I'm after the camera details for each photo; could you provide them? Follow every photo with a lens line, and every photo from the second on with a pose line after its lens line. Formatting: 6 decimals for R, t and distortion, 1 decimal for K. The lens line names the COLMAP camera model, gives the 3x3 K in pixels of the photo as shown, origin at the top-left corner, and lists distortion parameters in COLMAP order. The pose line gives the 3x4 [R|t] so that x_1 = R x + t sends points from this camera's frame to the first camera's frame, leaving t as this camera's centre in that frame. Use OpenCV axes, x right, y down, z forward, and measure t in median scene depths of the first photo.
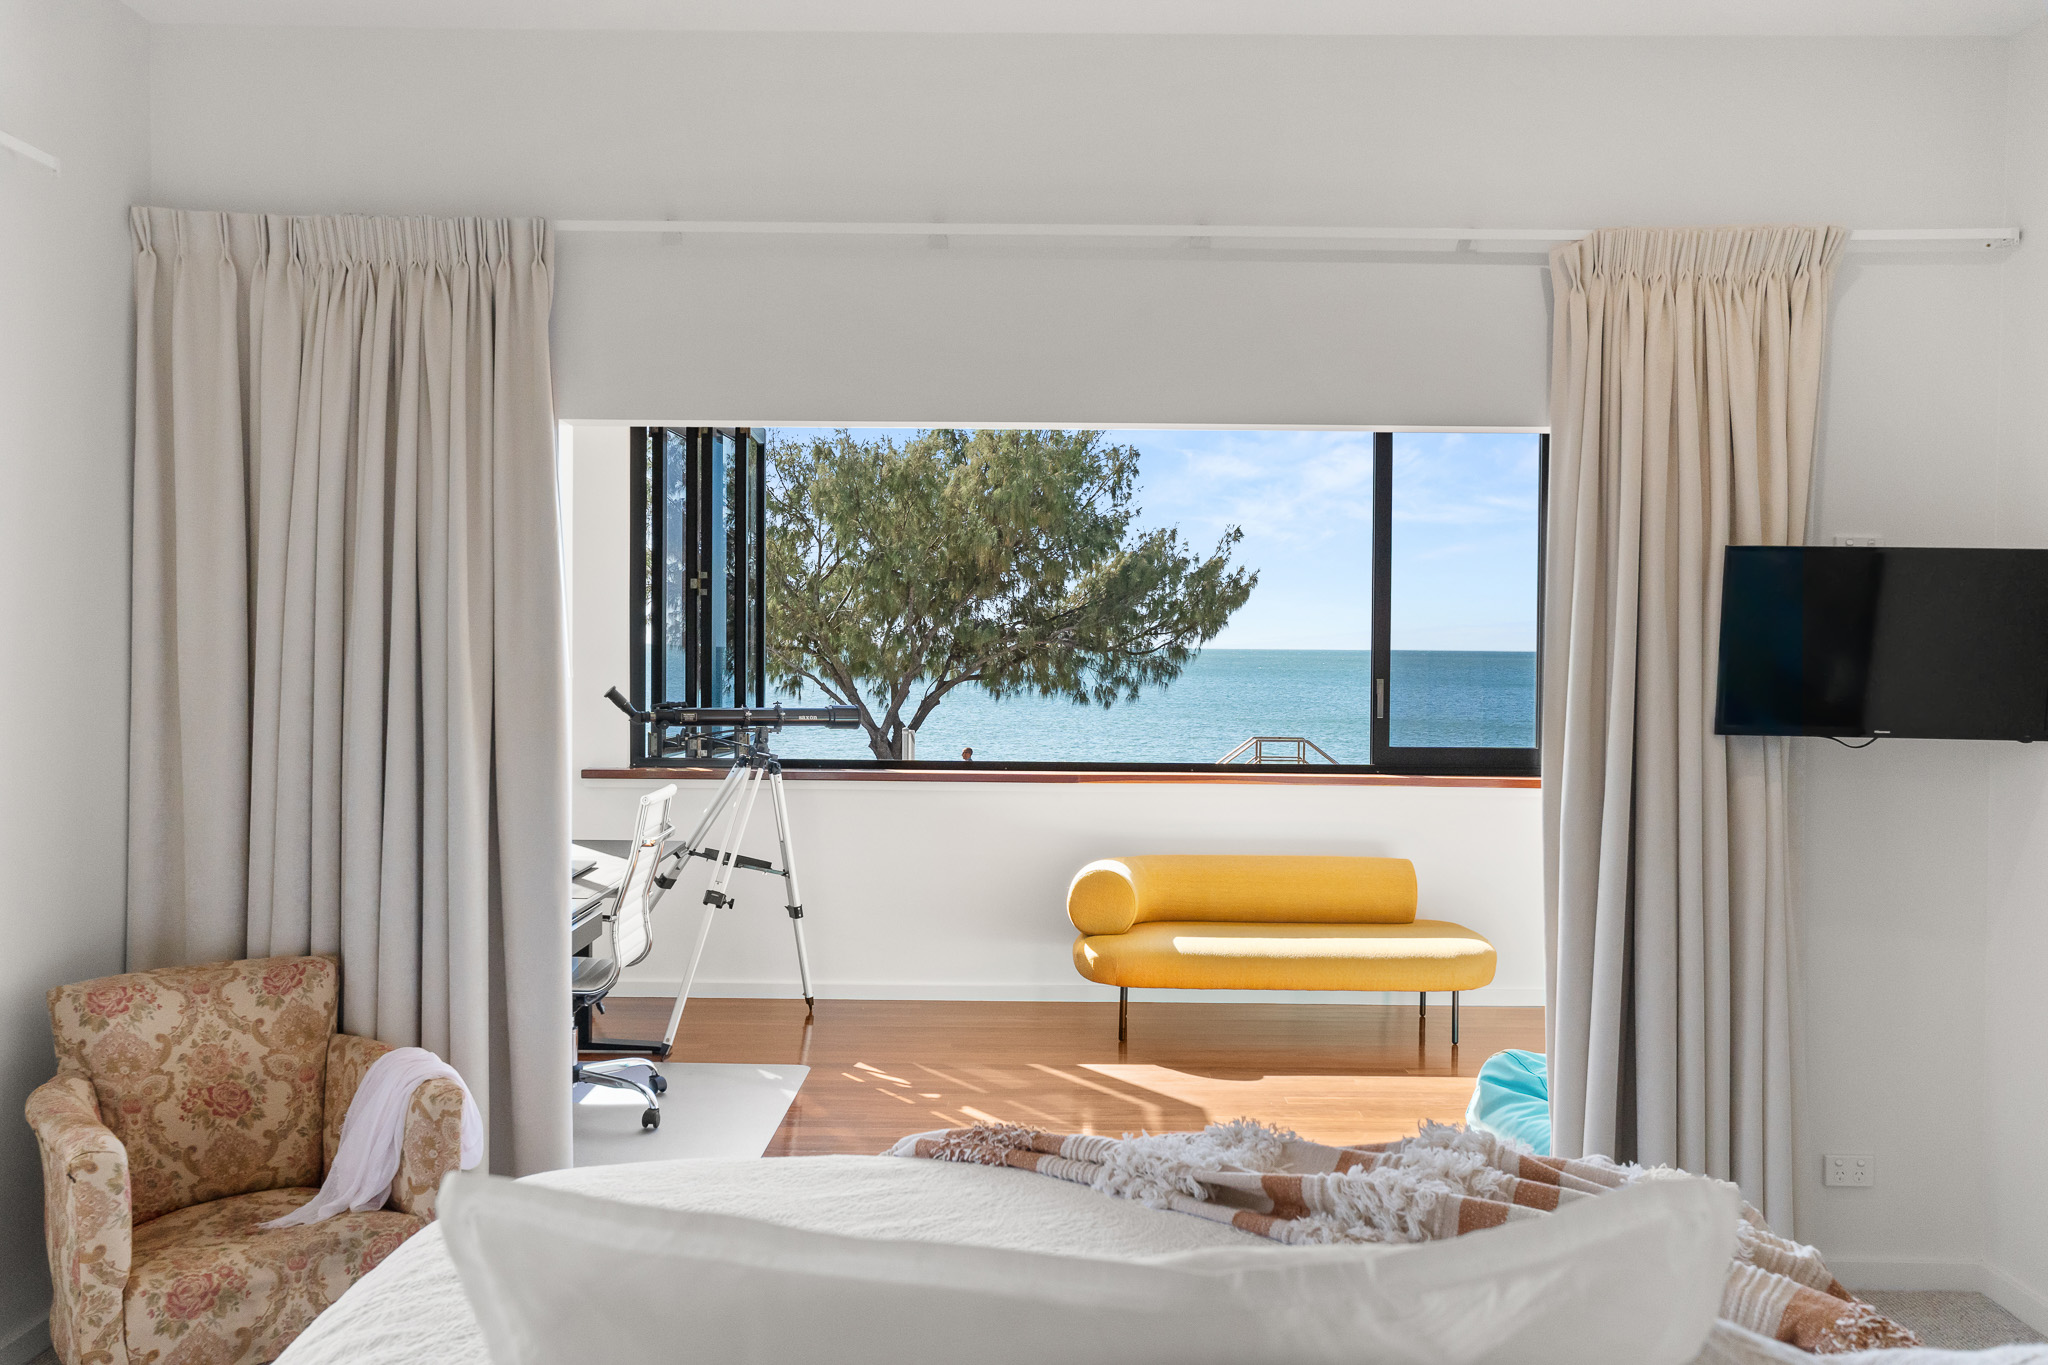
lens RADIAL K [[1633.7, 0, 1034.2], [0, 1633.7, 691.2], [0, 0, 1]] dist [0.005353, -0.001457]
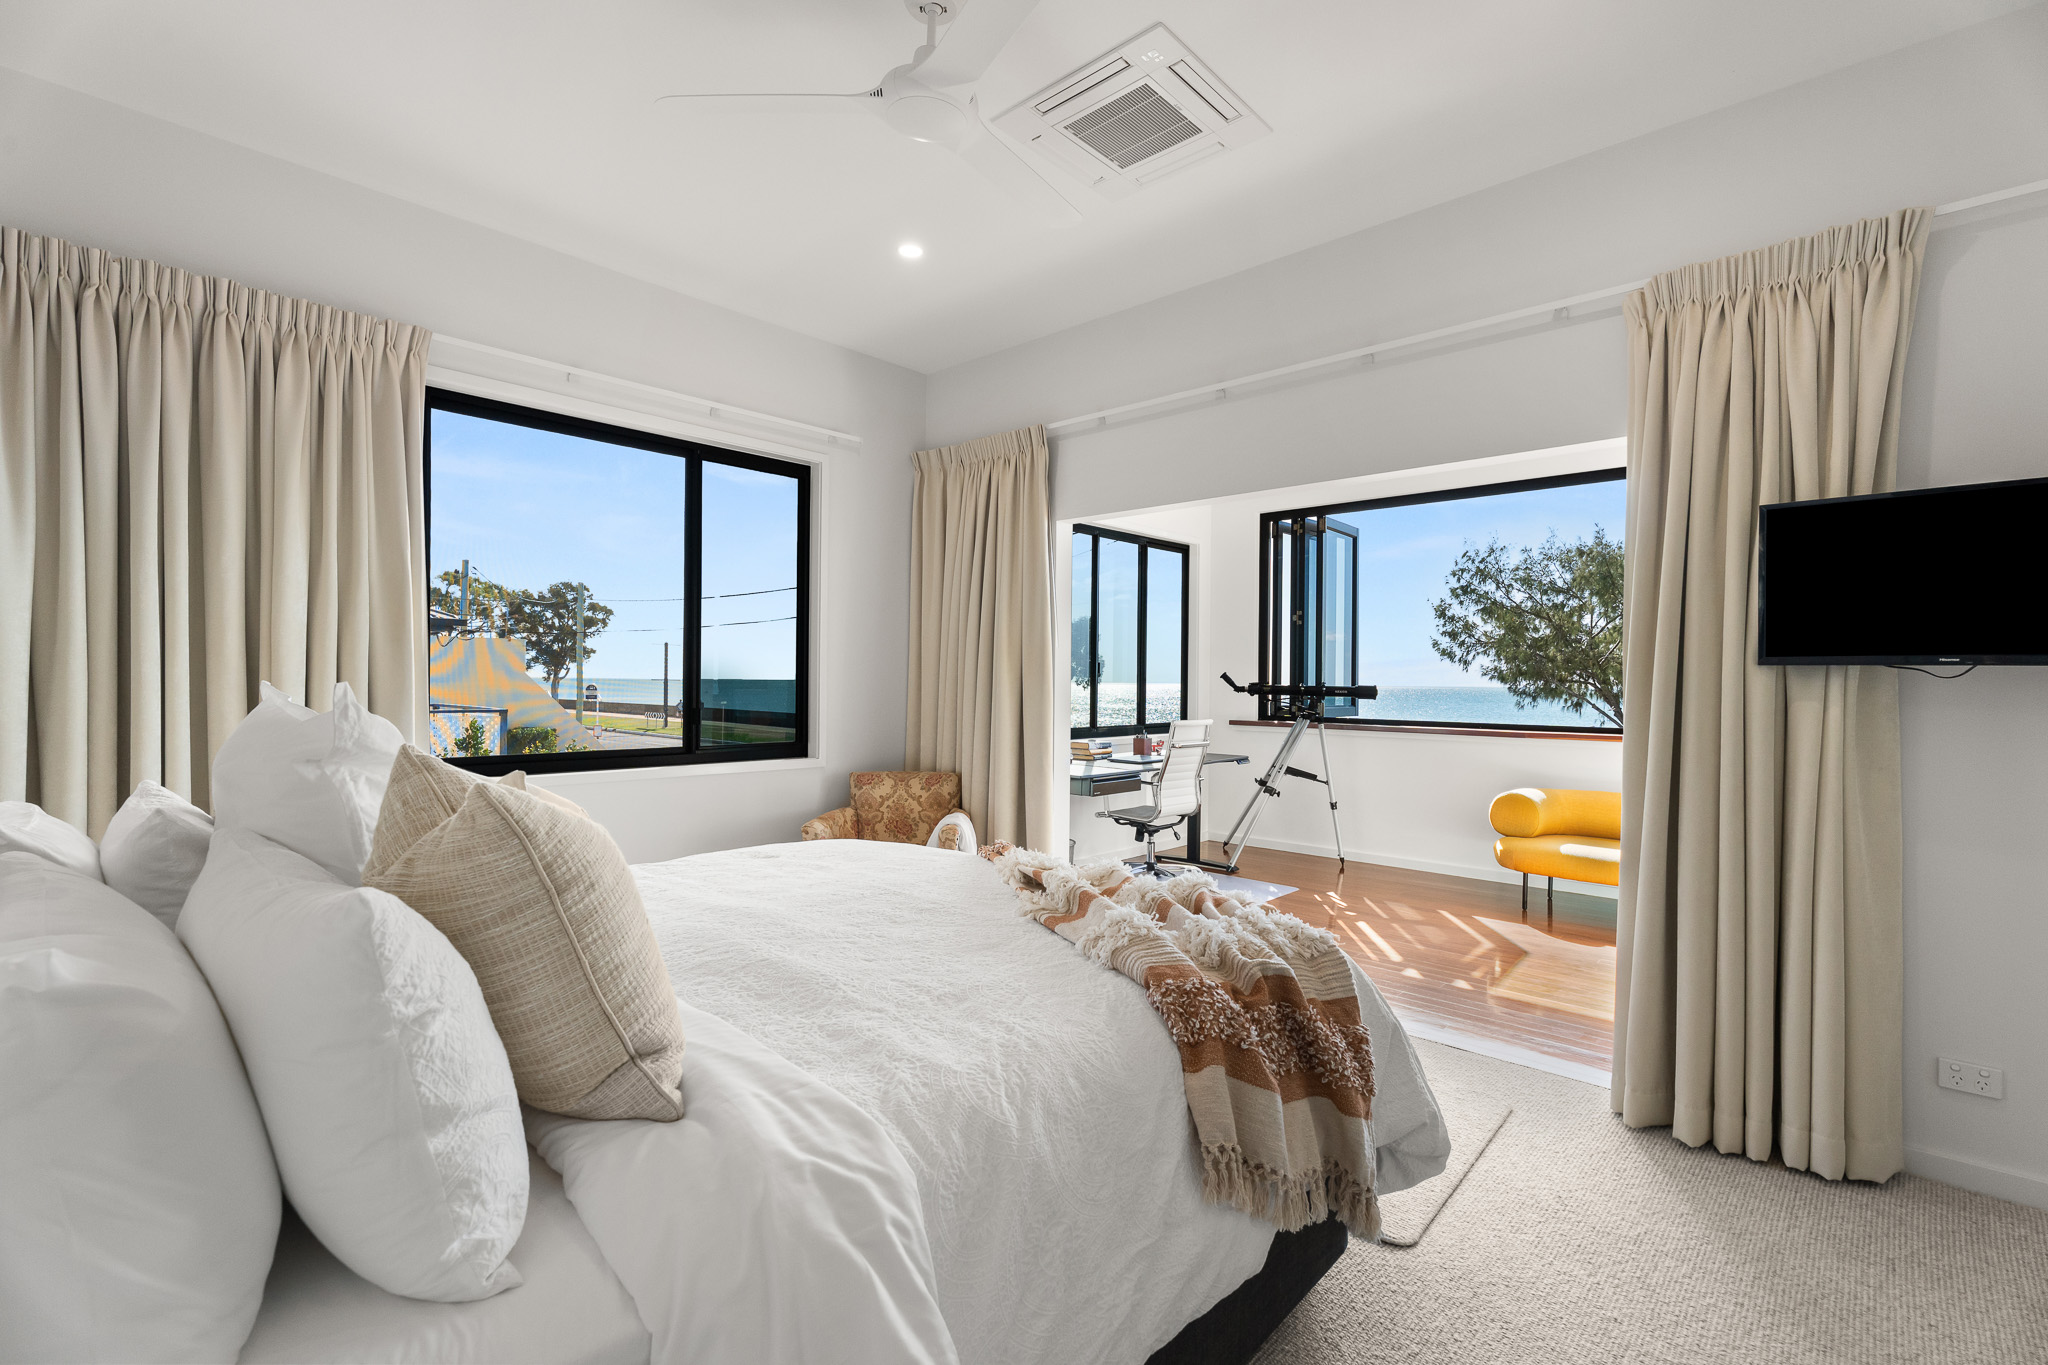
lens RADIAL K [[913.4, 0, 1025.6], [0, 913.4, 686.5], [0, 0, 1]] dist [0.001498, 0.000109]
pose [[0.732809, 0.000477, -0.680435, 0.250311], [-0.021401, 0.999521, -0.022347, 0.036712], [0.680098, 0.030938, 0.732468, 0.079375]]
